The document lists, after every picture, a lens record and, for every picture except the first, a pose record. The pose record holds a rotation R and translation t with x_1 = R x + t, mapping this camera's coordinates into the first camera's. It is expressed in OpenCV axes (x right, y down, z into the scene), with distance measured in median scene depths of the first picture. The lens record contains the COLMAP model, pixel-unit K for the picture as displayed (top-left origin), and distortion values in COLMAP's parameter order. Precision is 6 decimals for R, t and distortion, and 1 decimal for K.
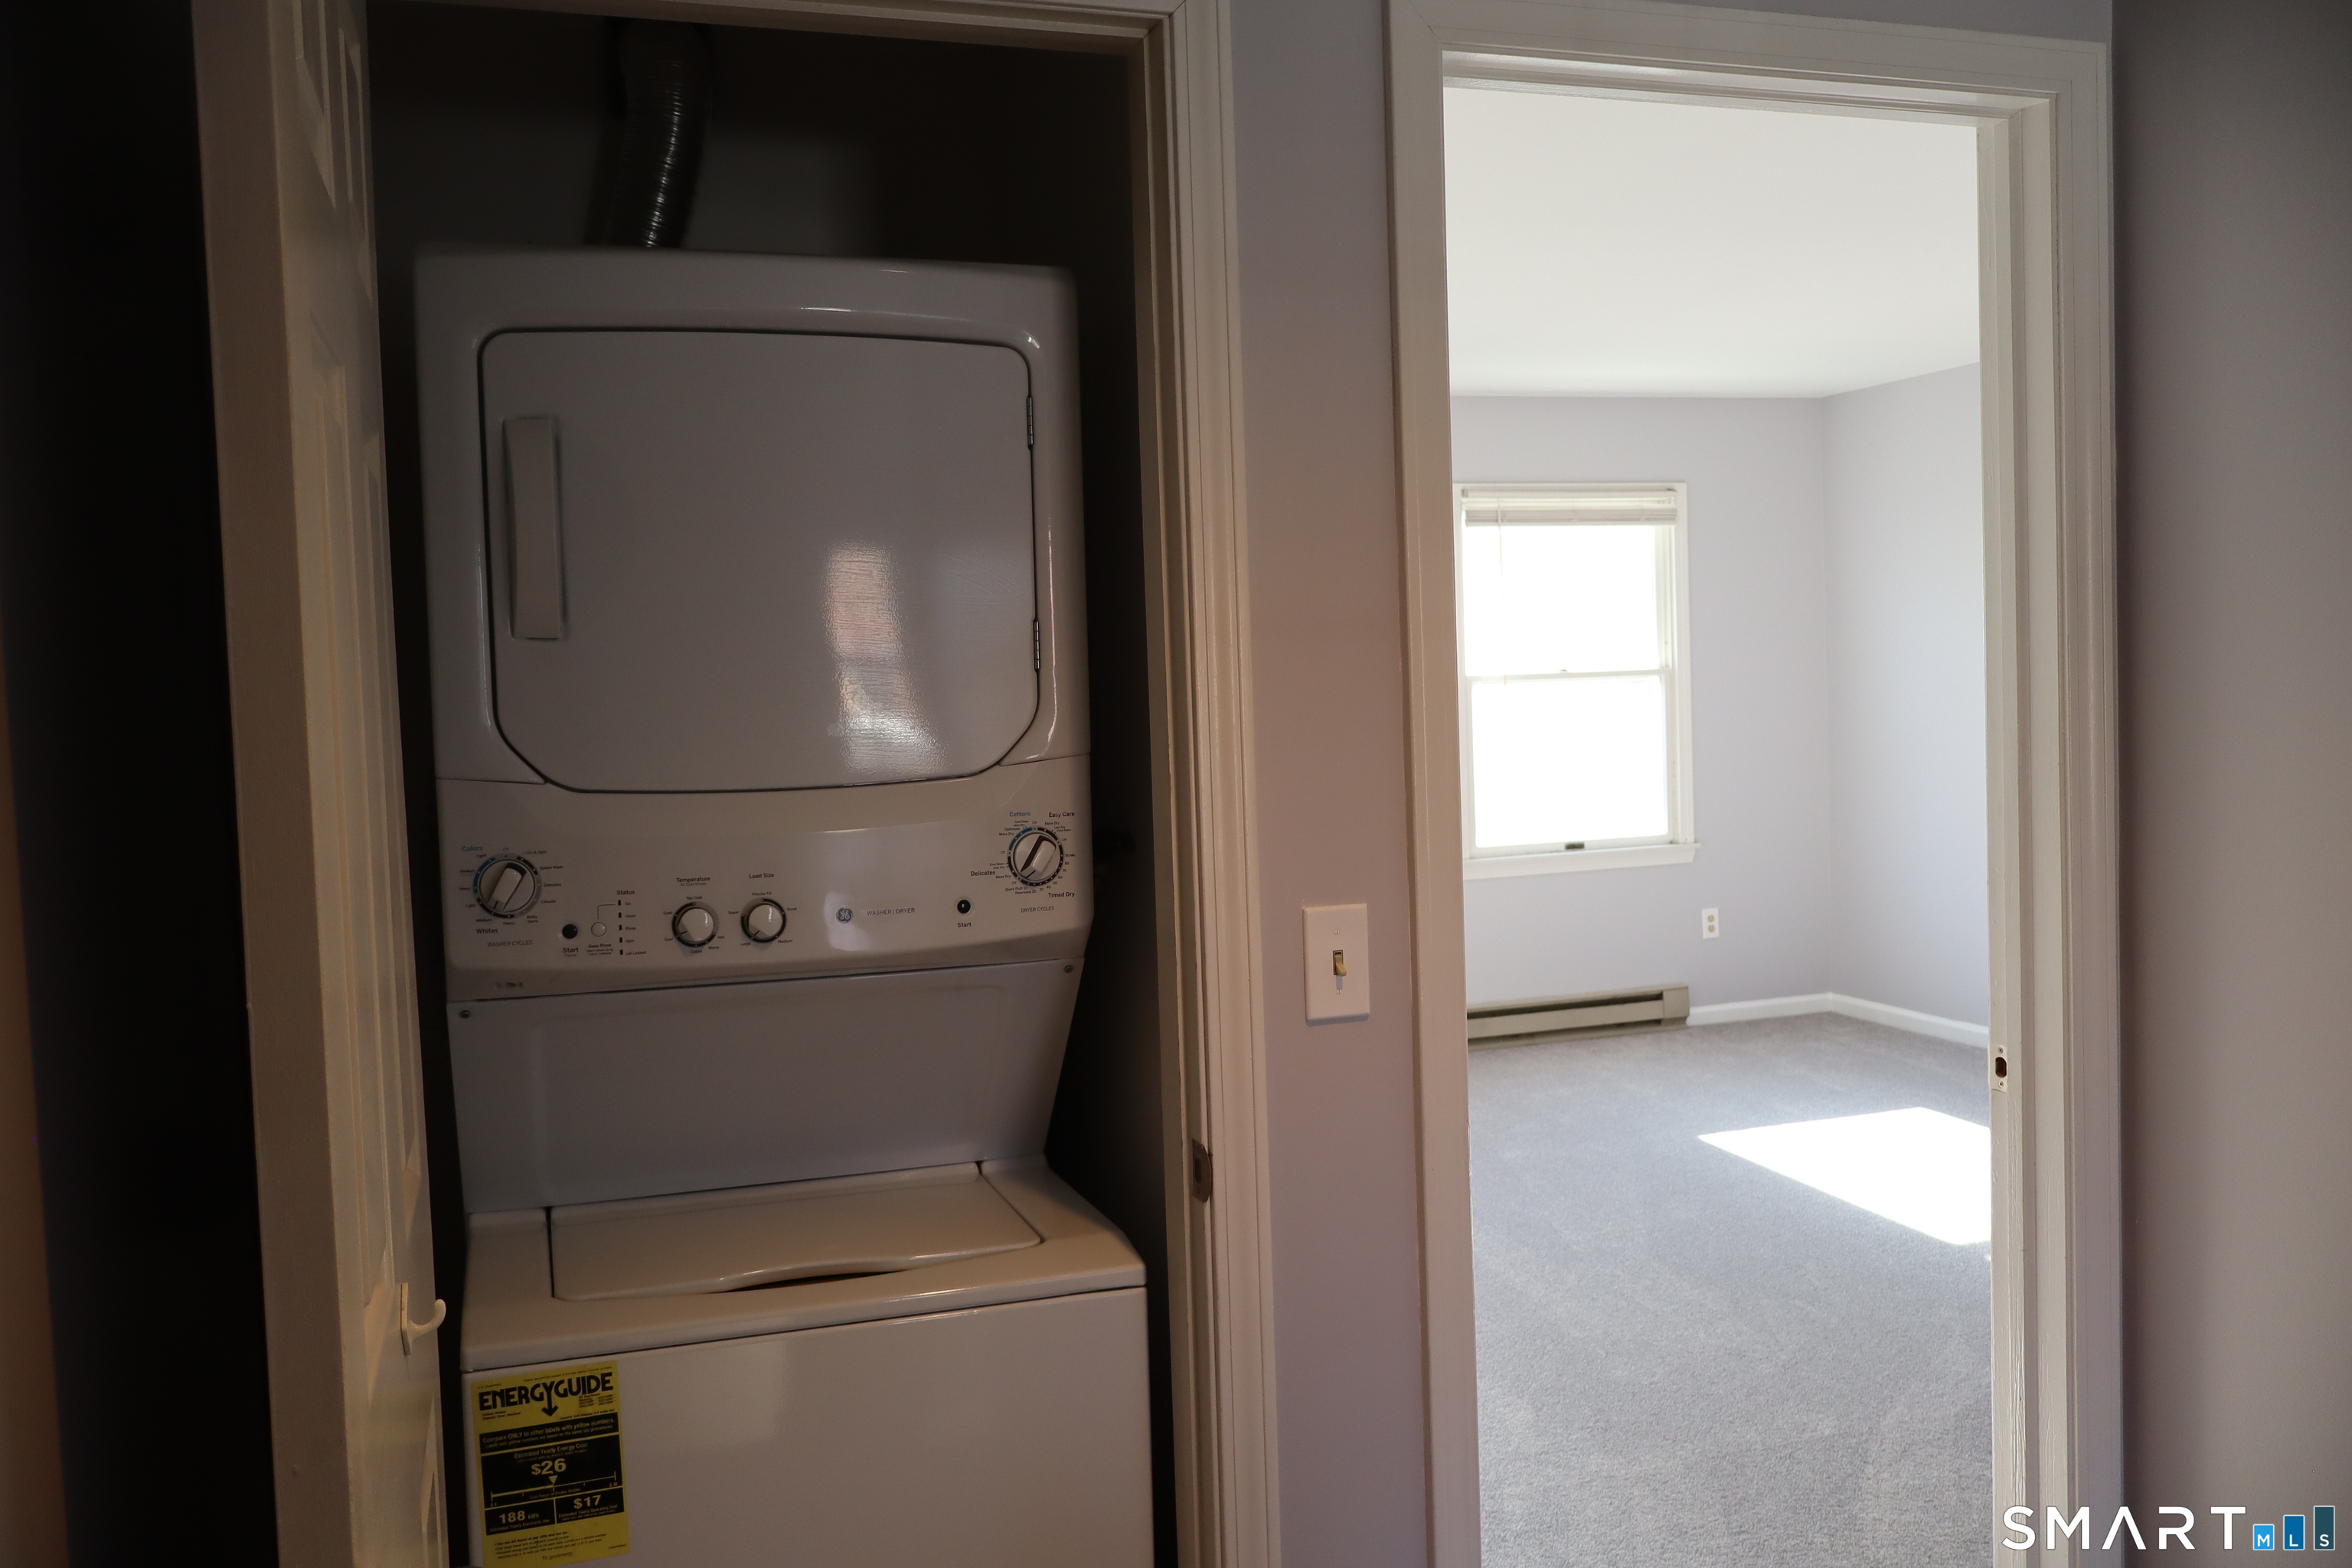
lens RADIAL K [[1932.7, 0, 1151.9], [0, 1932.7, 781.4], [0, 0, 1]] dist [-0.048207, 0.004856]
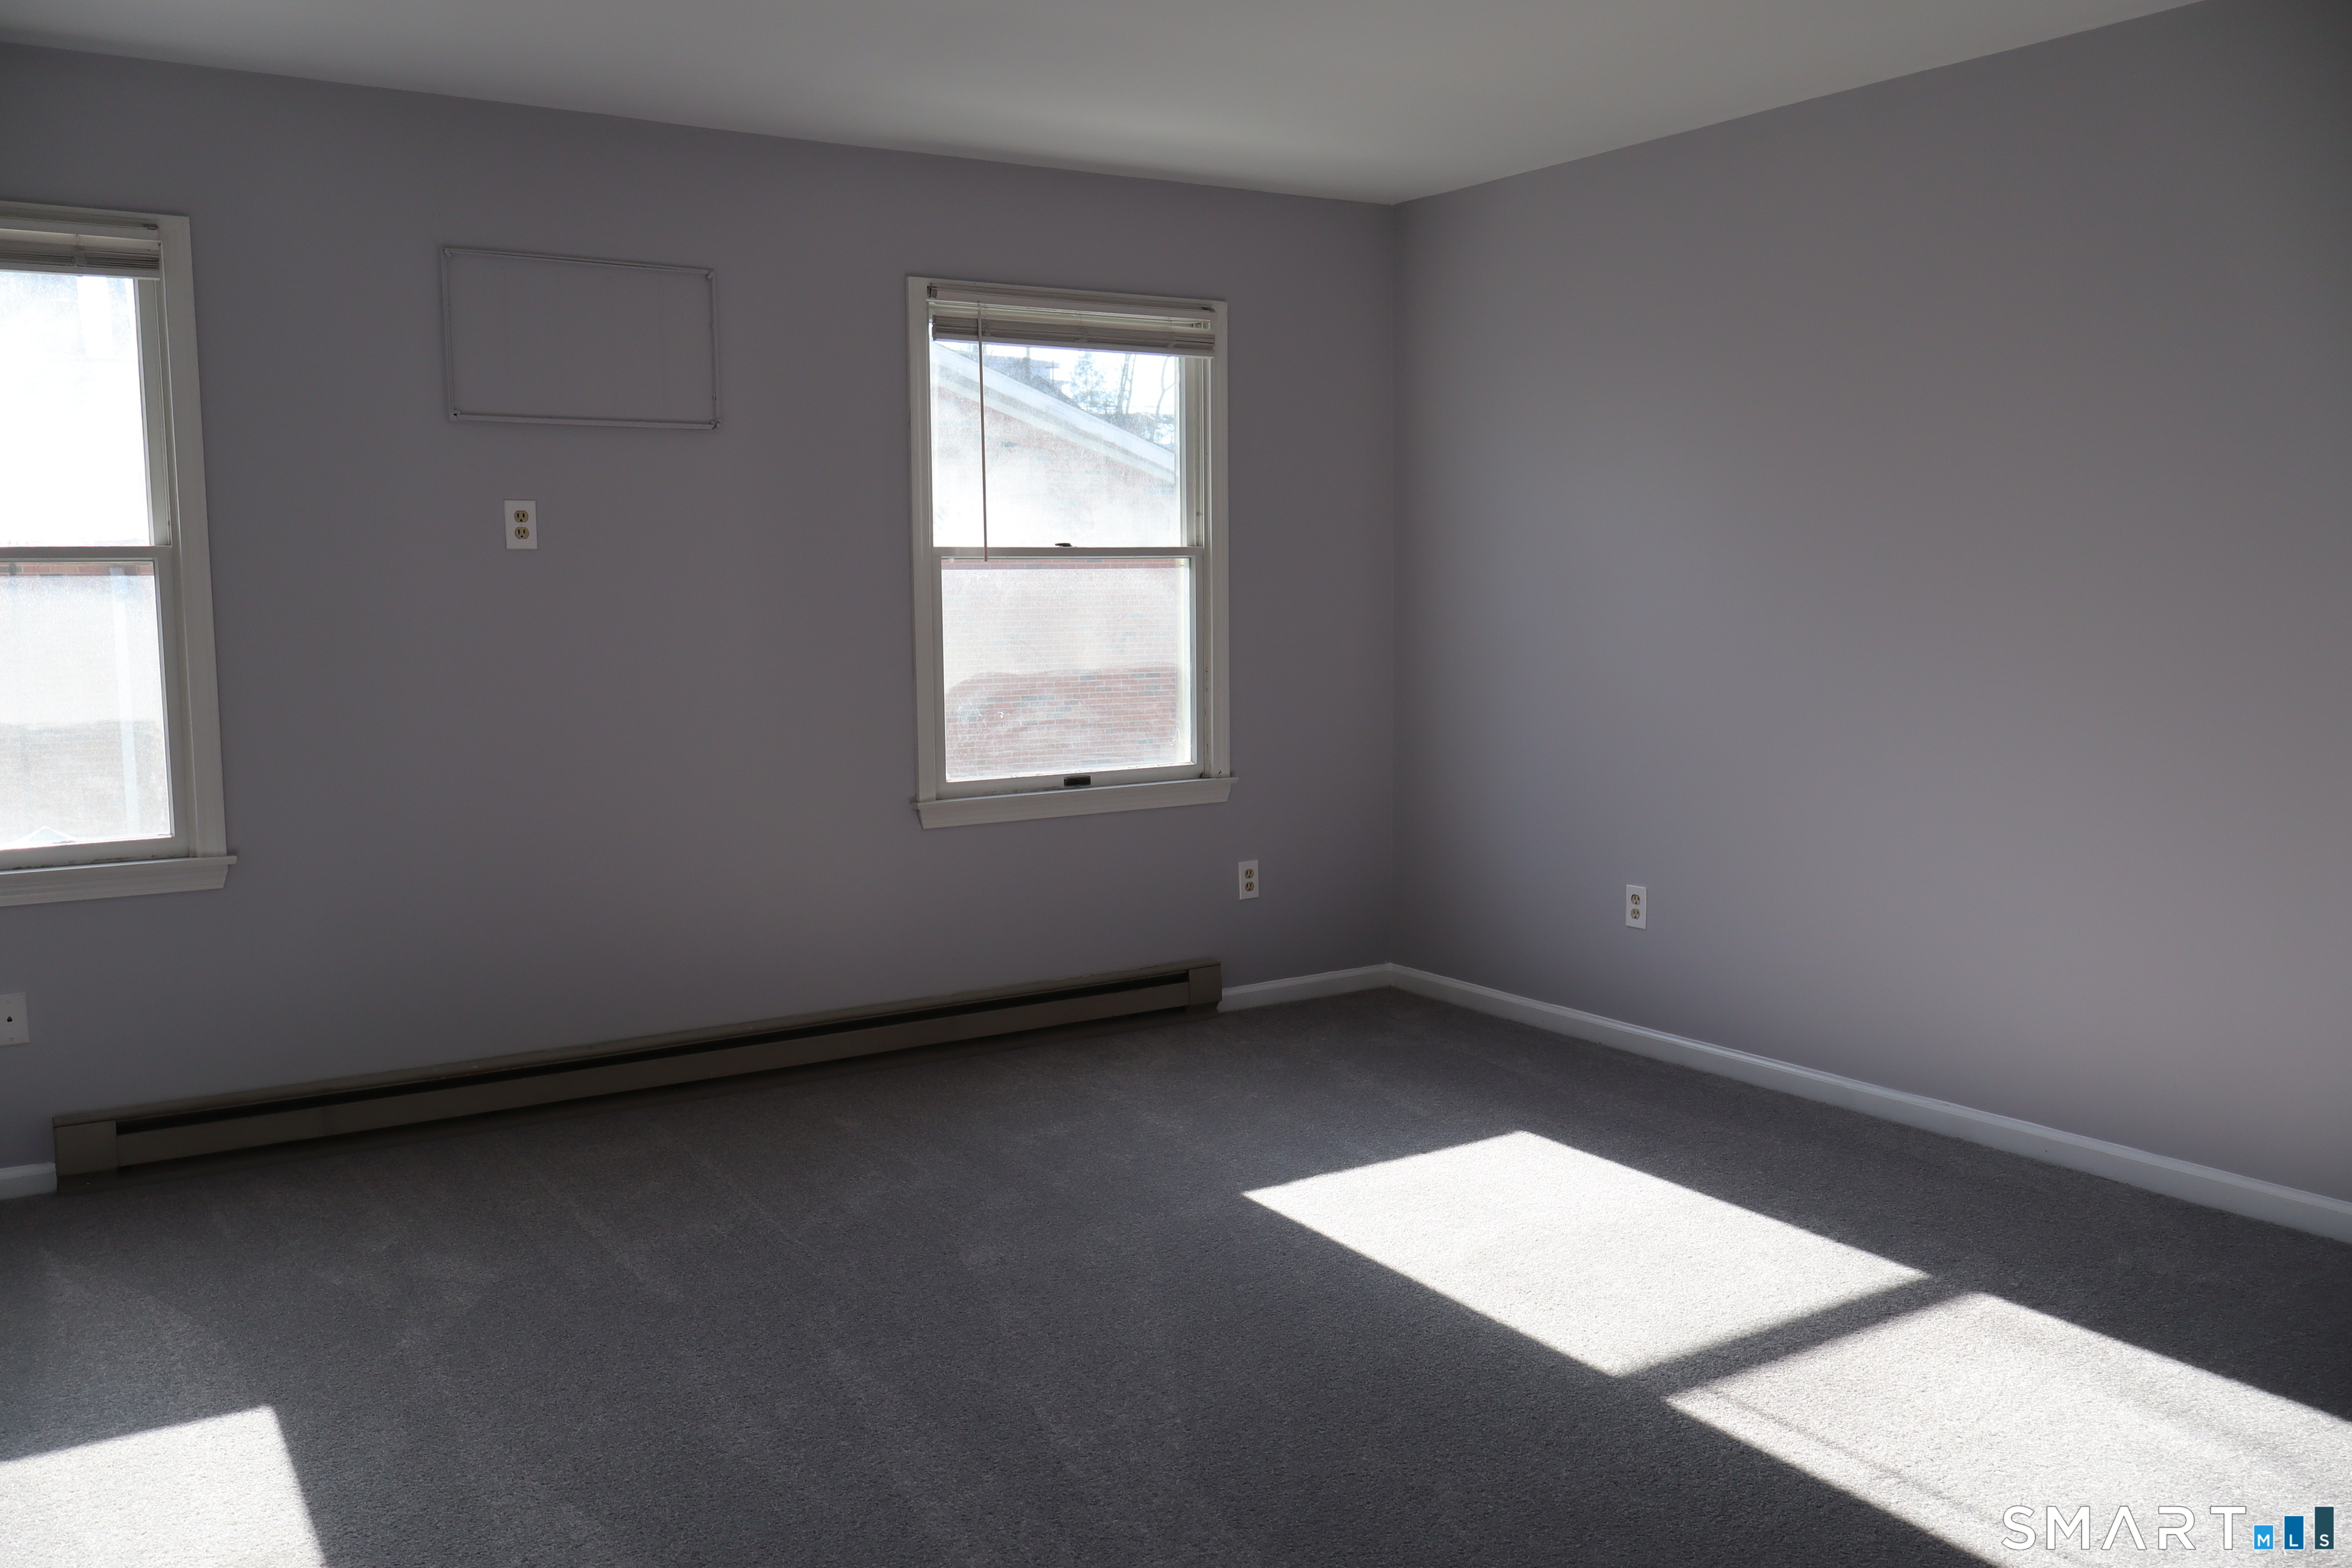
lens RADIAL K [[1932.7, 0, 1183.2], [0, 1932.7, 778.0], [0, 0, 1]] dist [-0.048207, 0.004856]
pose [[0.963919, -0.000291, 0.266195, 0.067636], [-0.012394, 0.998866, 0.045972, -0.002894], [-0.265906, -0.047612, 0.962822, 0.303497]]
